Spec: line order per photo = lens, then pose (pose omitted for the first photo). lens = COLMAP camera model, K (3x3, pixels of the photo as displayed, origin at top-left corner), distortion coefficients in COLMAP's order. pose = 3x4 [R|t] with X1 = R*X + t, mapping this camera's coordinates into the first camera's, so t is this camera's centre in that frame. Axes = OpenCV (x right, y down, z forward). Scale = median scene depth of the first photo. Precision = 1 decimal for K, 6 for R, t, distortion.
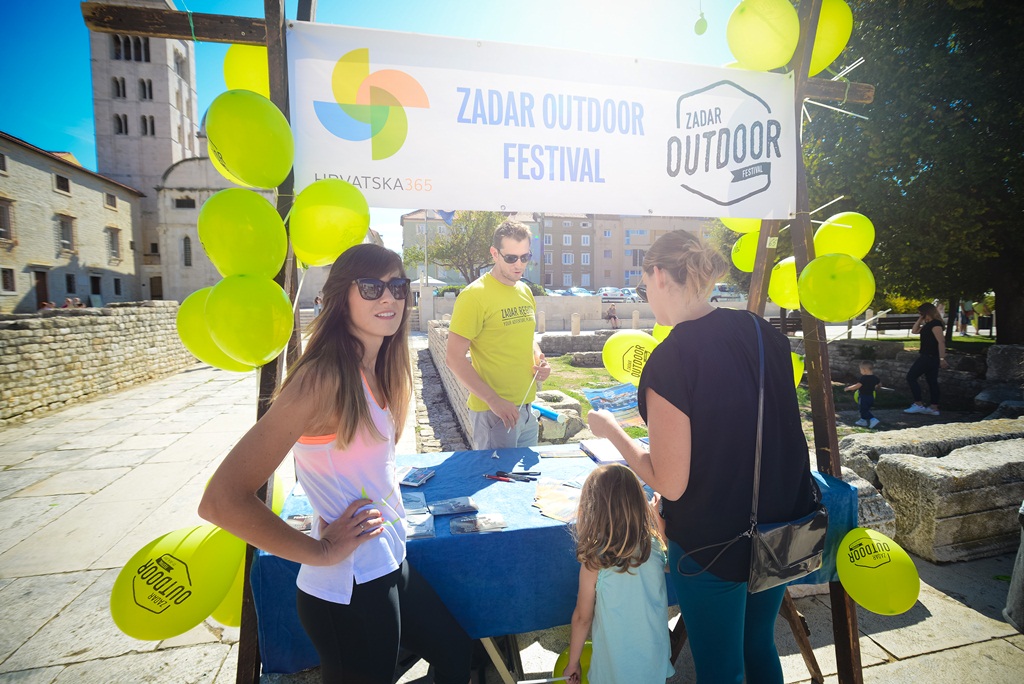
lens RADIAL K [[497.6, 0, 522.8], [0, 497.6, 341.6], [0, 0, 1]] dist [-0.051735, 0.020367]
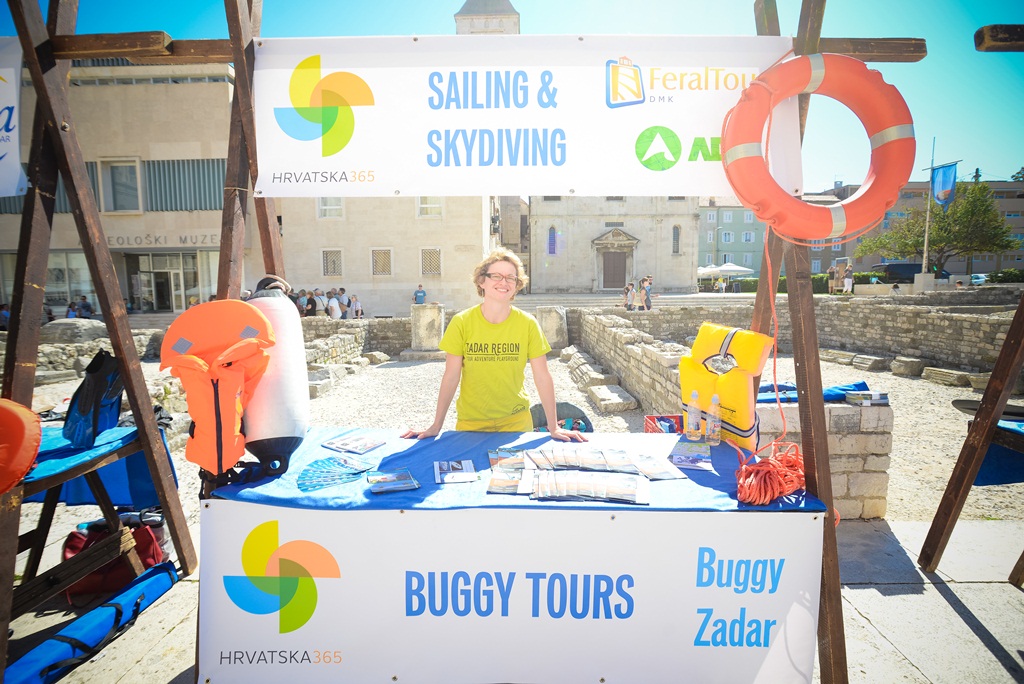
lens RADIAL K [[497.6, 0, 513.9], [0, 497.6, 340.4], [0, 0, 1]] dist [-0.051735, 0.020367]
pose [[0.970860, 0.028170, -0.237985, -0.615288], [-0.022540, 0.999399, 0.026344, 0.013887], [0.238584, -0.020212, 0.970911, -0.130926]]
